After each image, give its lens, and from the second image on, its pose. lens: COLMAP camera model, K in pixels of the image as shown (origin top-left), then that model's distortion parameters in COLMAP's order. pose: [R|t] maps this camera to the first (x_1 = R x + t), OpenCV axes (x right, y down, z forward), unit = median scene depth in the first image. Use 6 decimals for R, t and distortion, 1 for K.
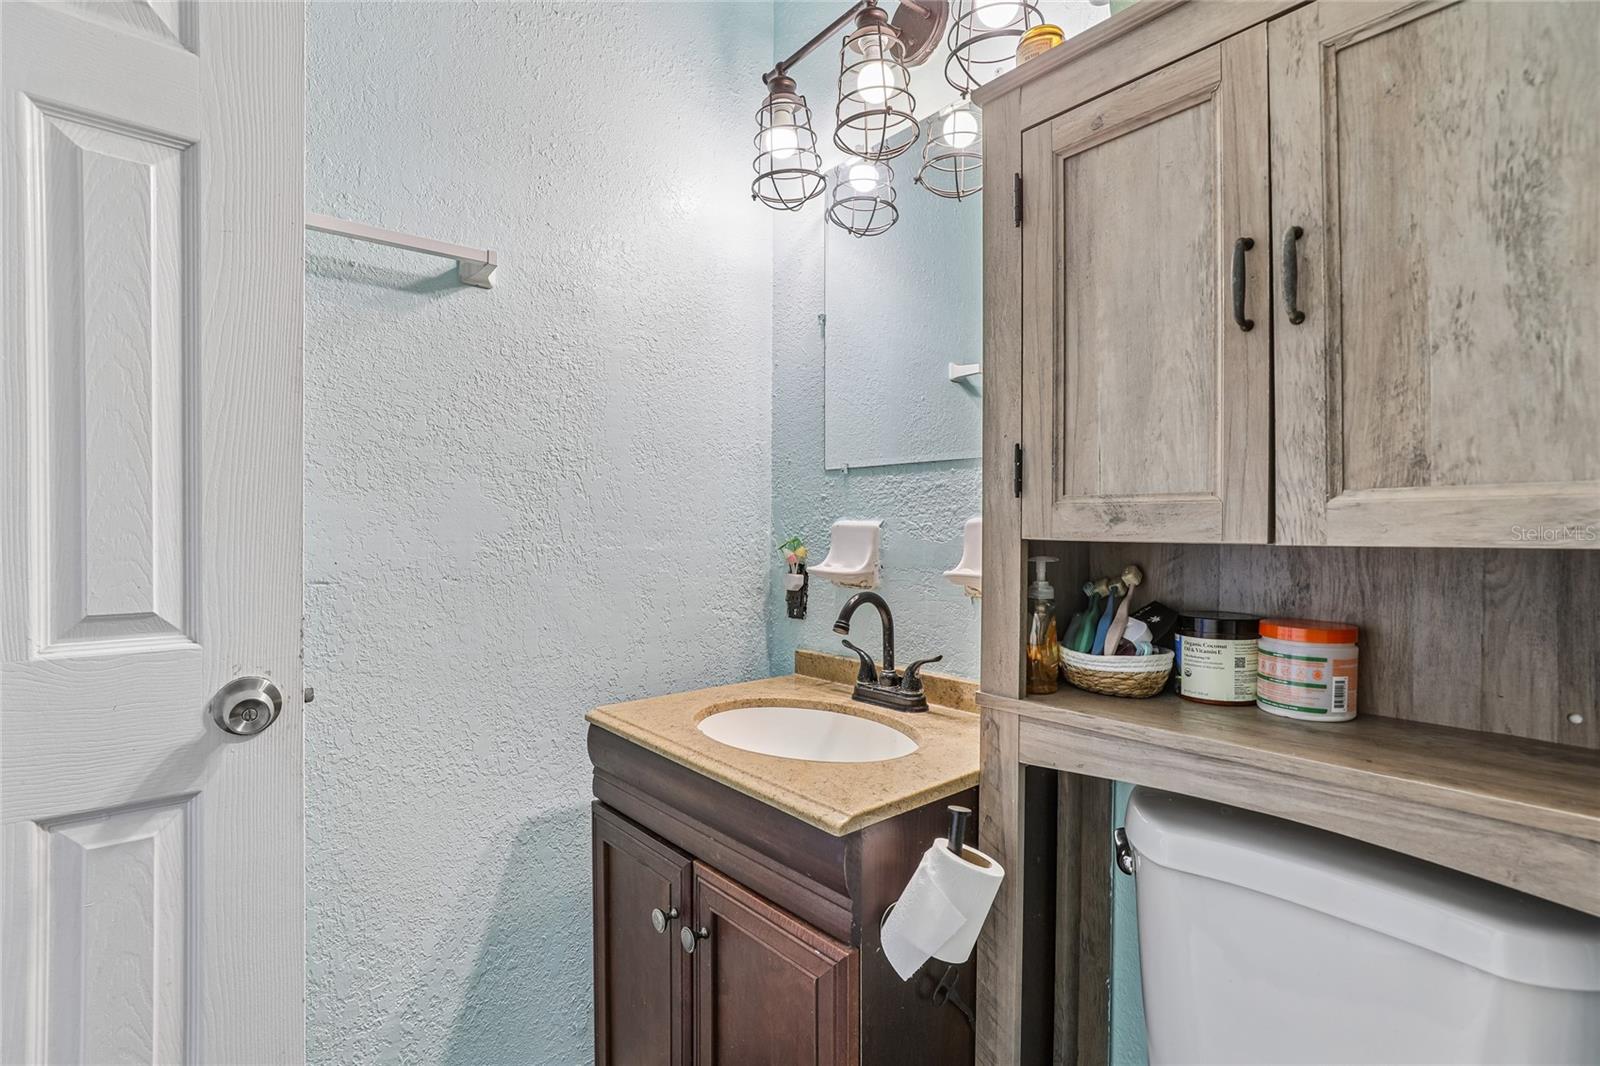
lens RADIAL K [[734.7, 0, 798.7], [0, 734.7, 532.1], [0, 0, 1]] dist [-0.044589, 0.013217]
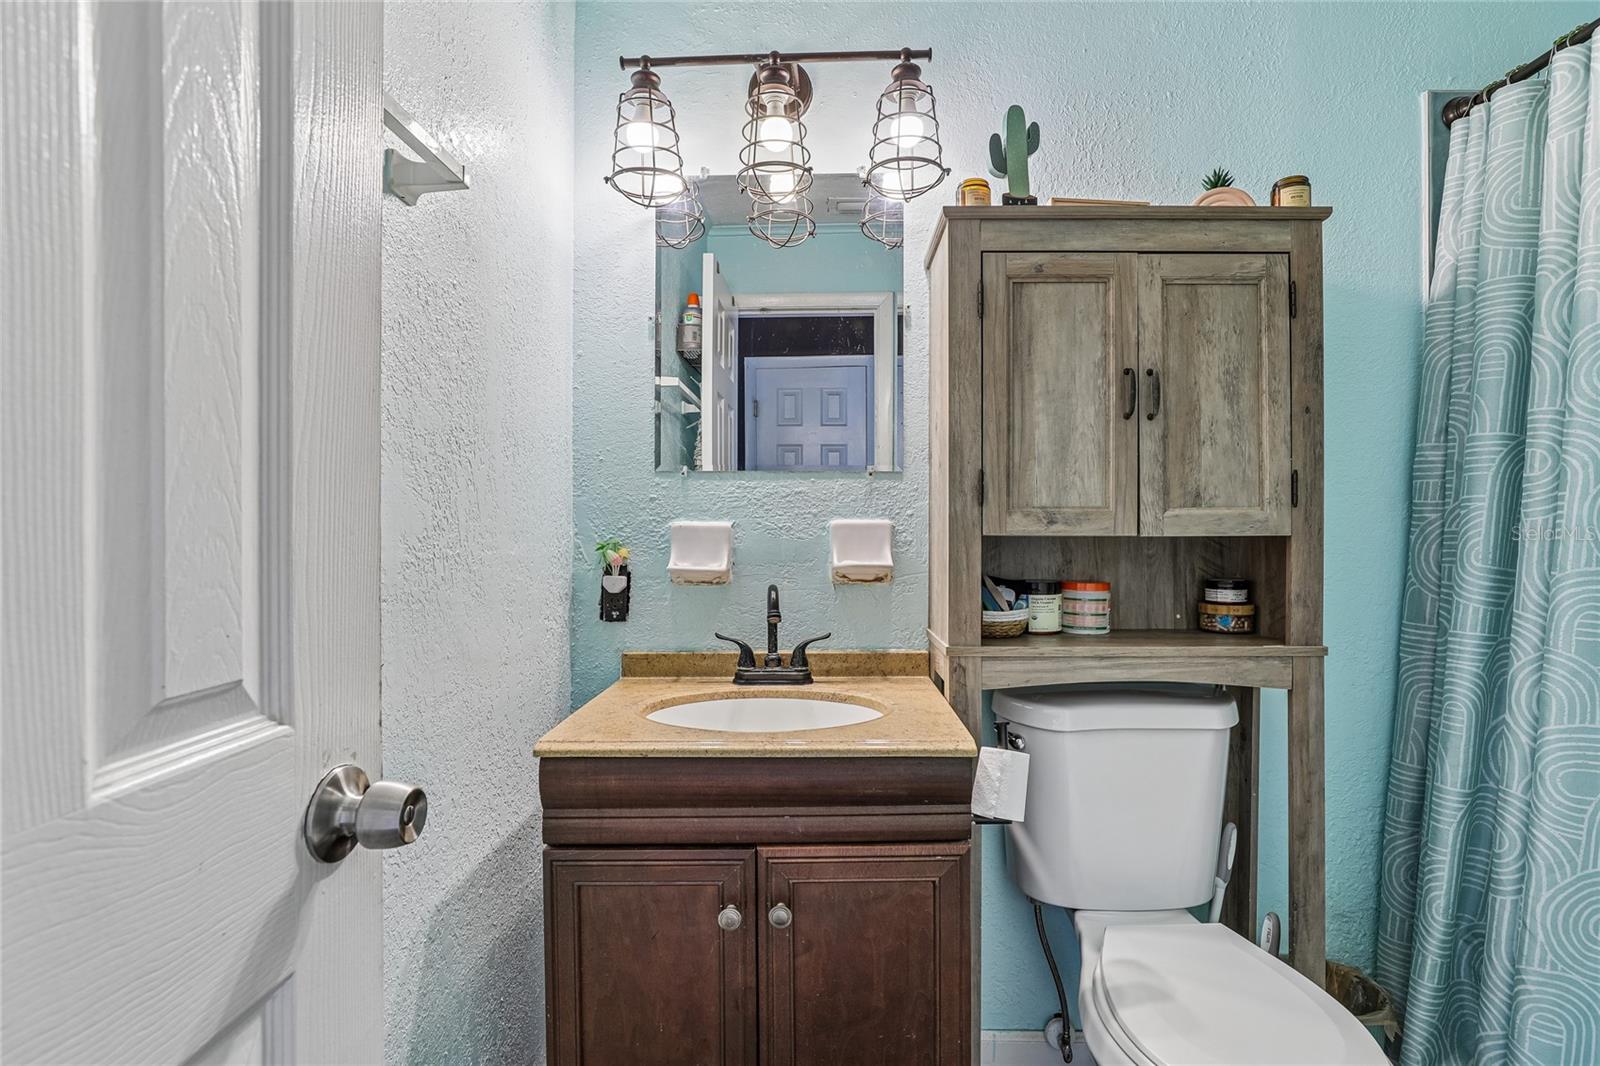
lens RADIAL K [[734.7, 0, 810.8], [0, 734.7, 540.8], [0, 0, 1]] dist [-0.044589, 0.013217]
pose [[0.662570, -0.013371, 0.748880, -1.098120], [0.006192, 0.999904, 0.012374, 0.000698], [-0.748974, -0.003561, 0.662590, 0.321857]]
